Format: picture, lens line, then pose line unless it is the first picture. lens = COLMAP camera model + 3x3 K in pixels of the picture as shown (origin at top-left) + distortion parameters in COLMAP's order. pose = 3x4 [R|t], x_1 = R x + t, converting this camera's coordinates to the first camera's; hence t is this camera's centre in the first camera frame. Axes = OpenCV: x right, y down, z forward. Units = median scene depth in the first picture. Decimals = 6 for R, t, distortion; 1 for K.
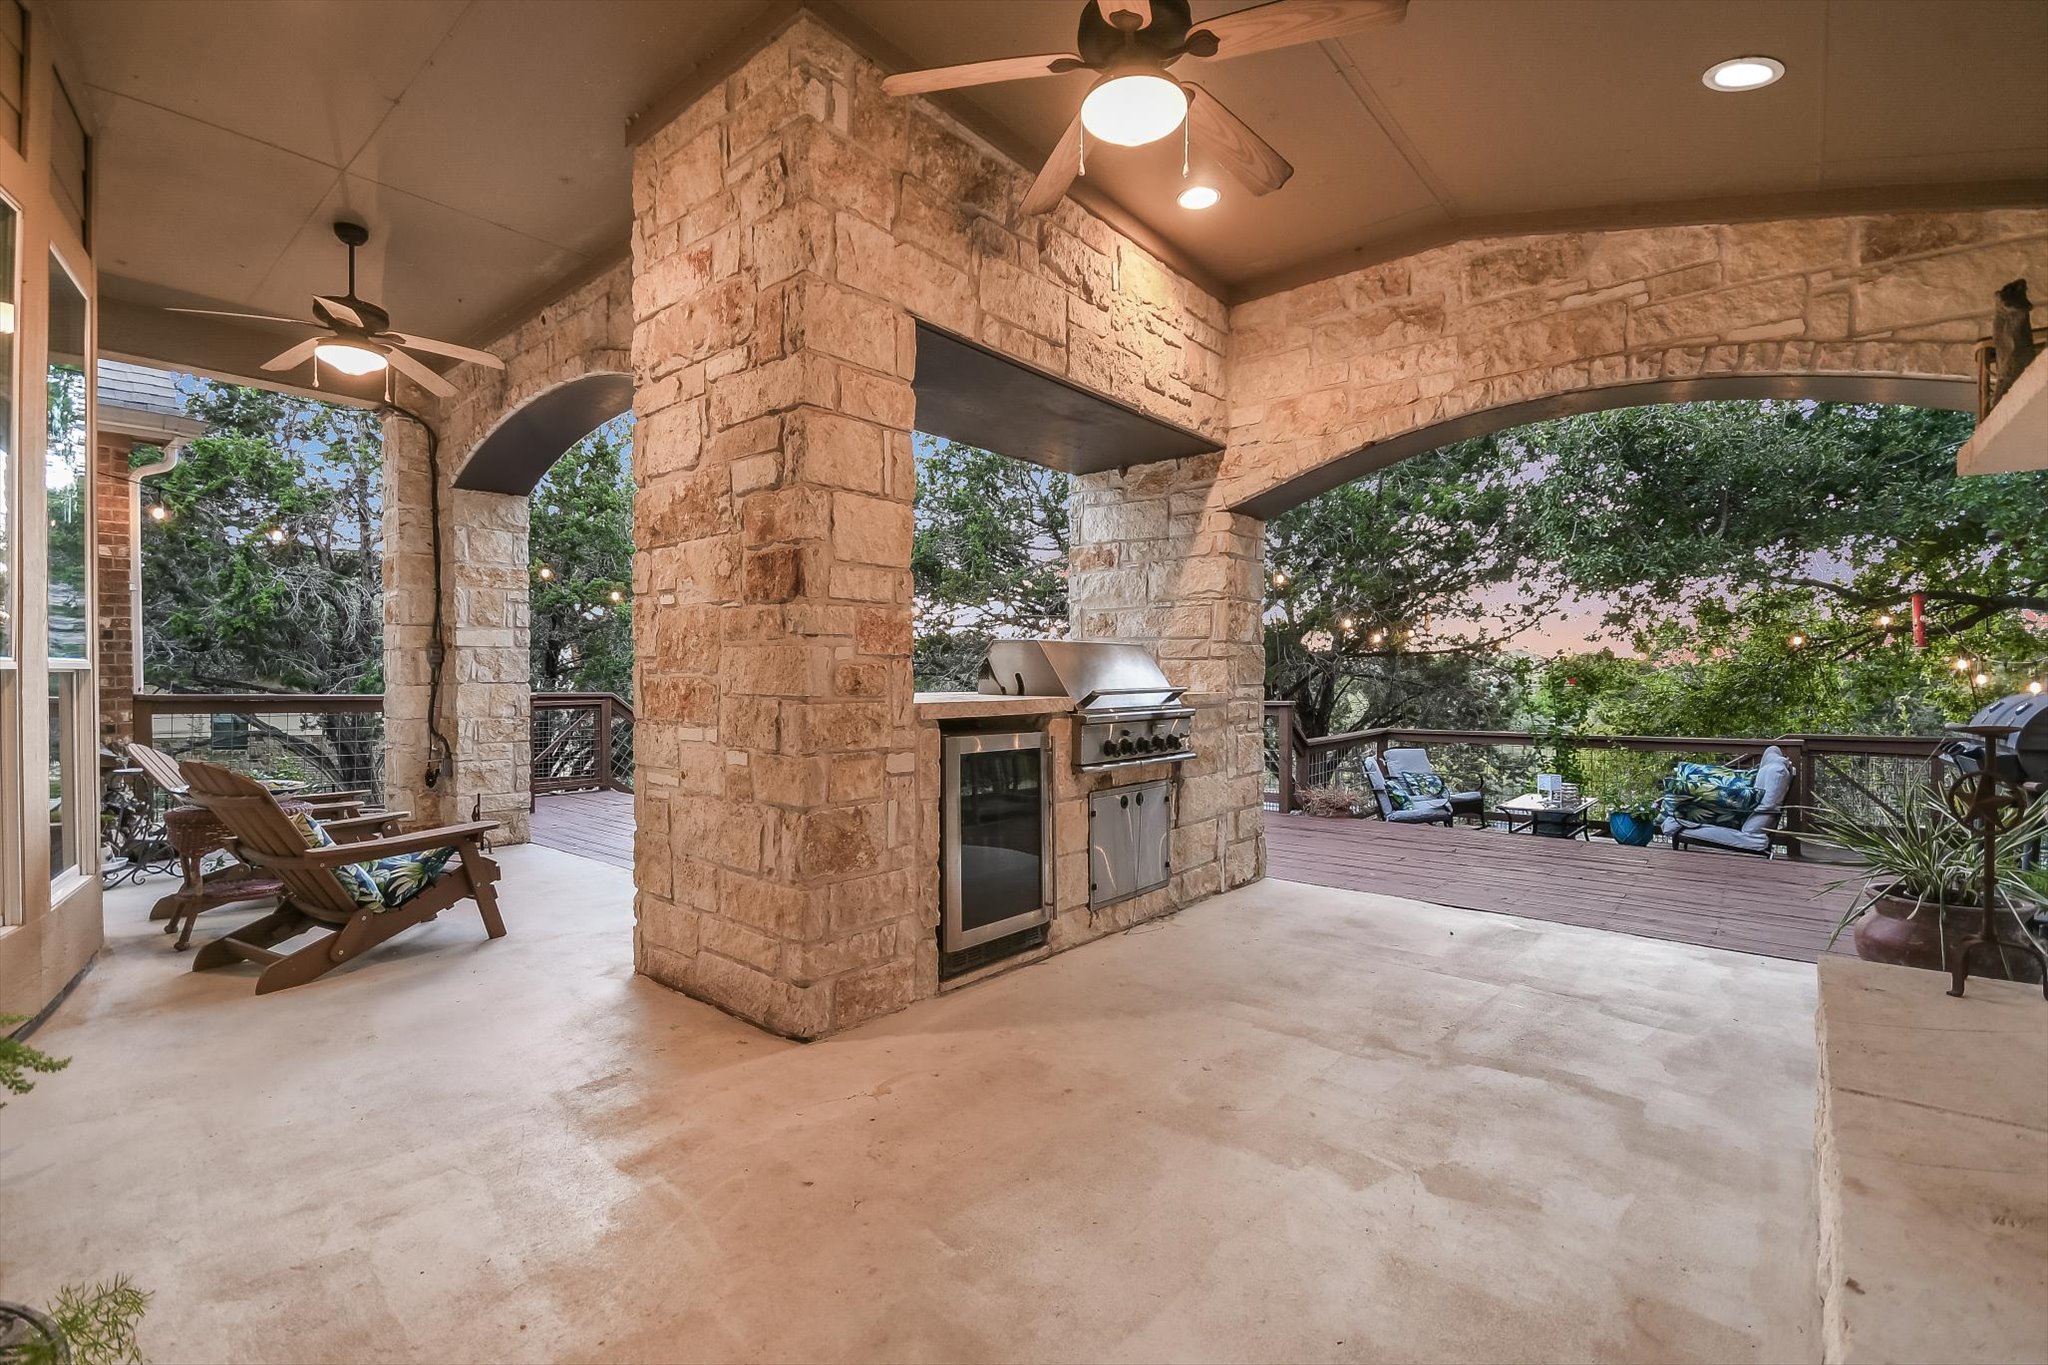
lens RADIAL K [[935.2, 0, 1024.0], [0, 935.2, 682.5], [0, 0, 1]] dist [0.026859, -0.016897]
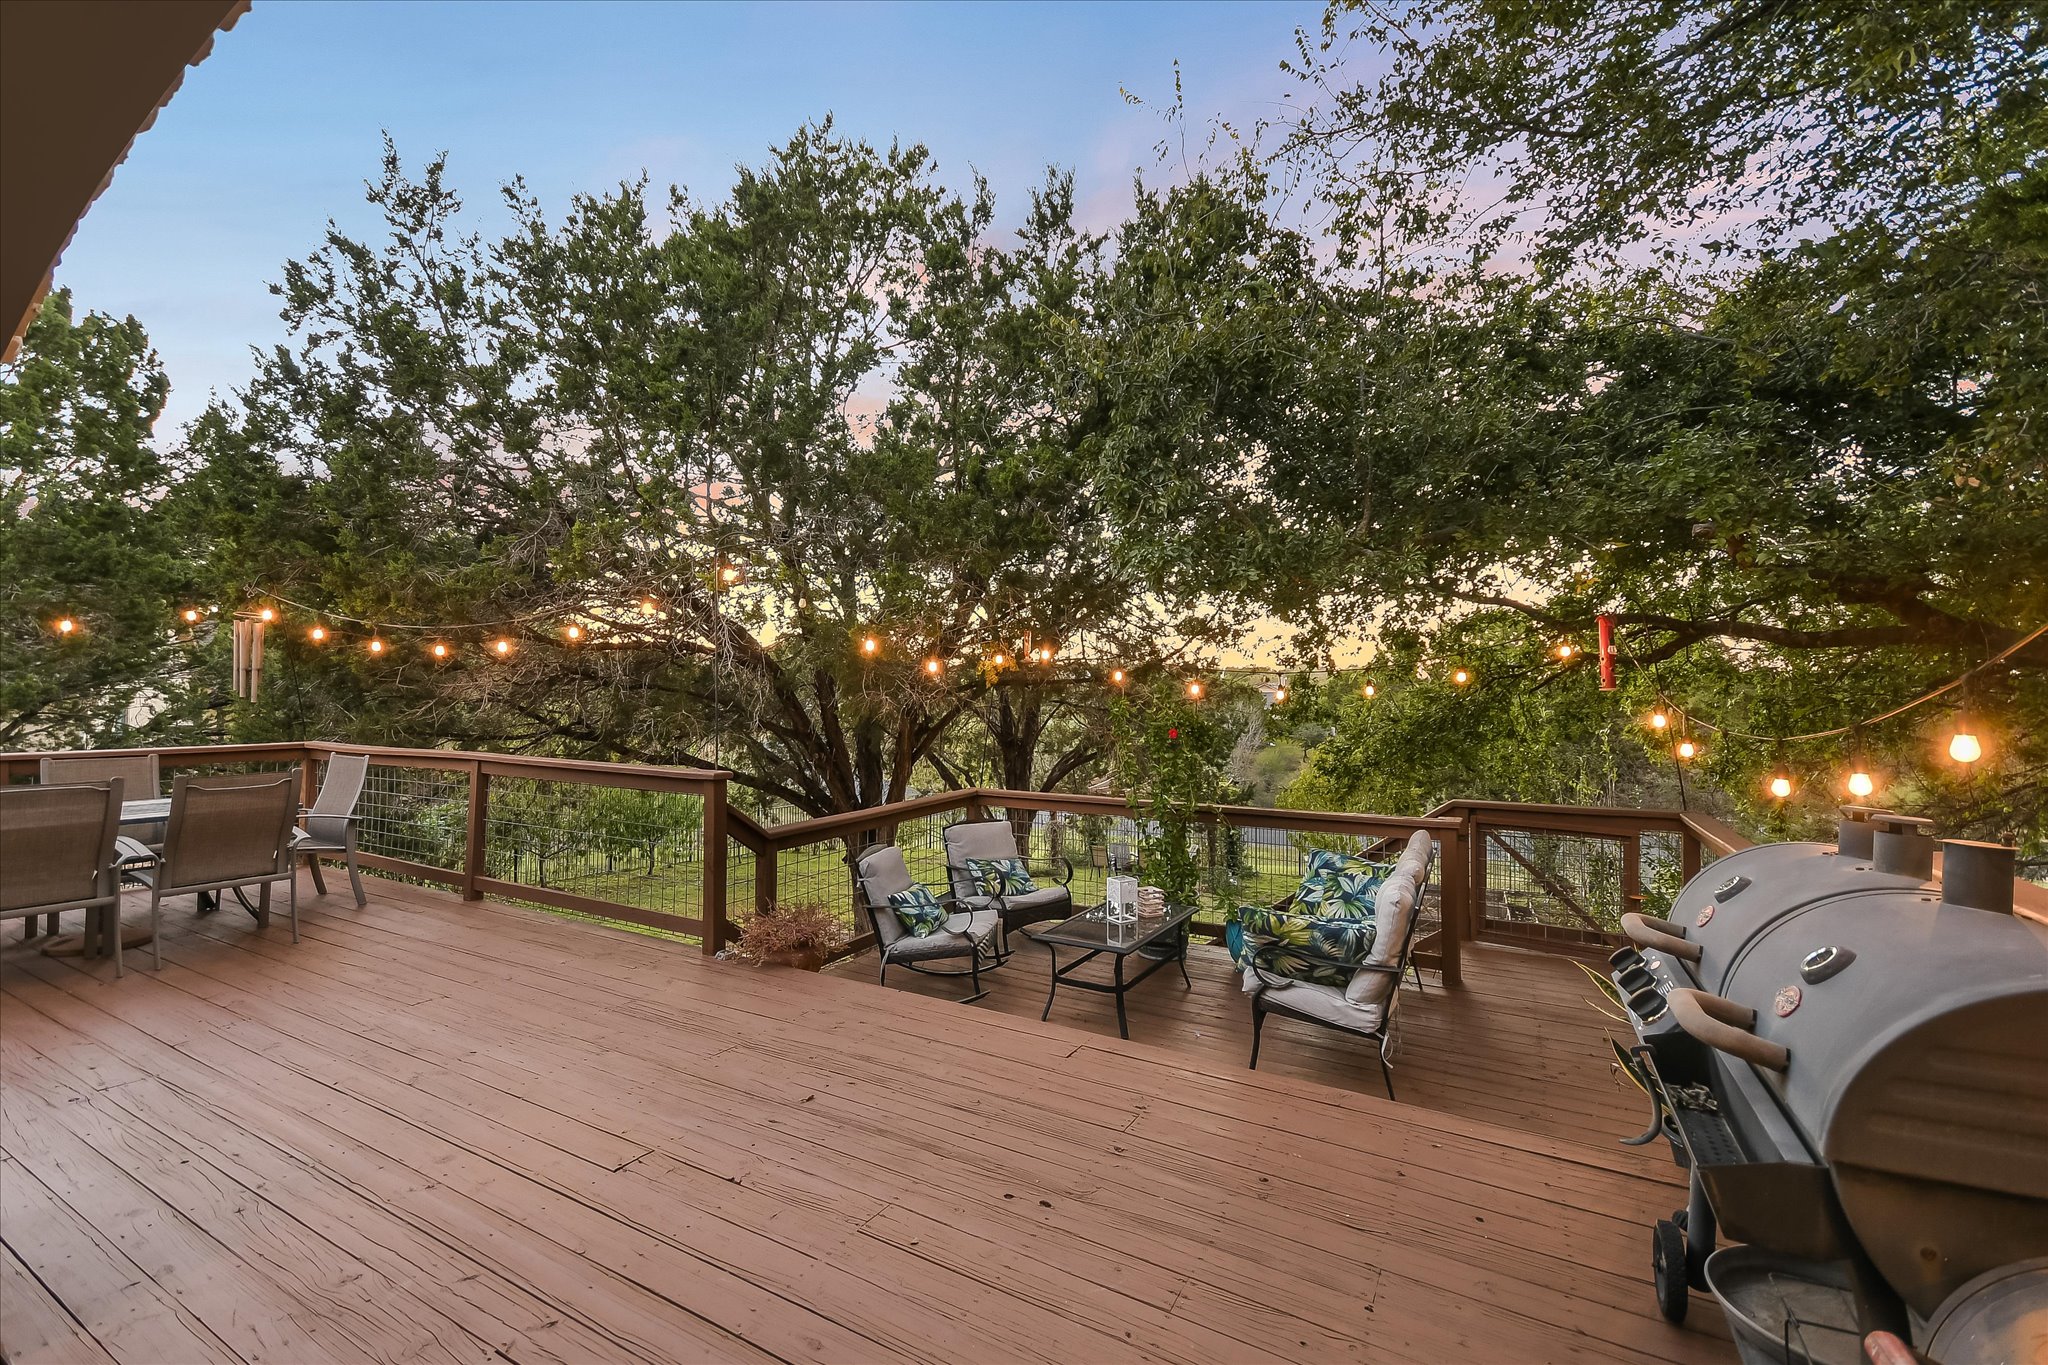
lens RADIAL K [[853.3, 0, 1024.0], [0, 853.3, 682.5], [0, 0, 1]] dist [0.019600, 0.000058]
pose [[0.989488, 0.000371, 0.144614, 0.392914], [0.001095, 0.999949, -0.010059, -0.035464], [-0.144610, 0.010111, 0.989437, 0.395034]]
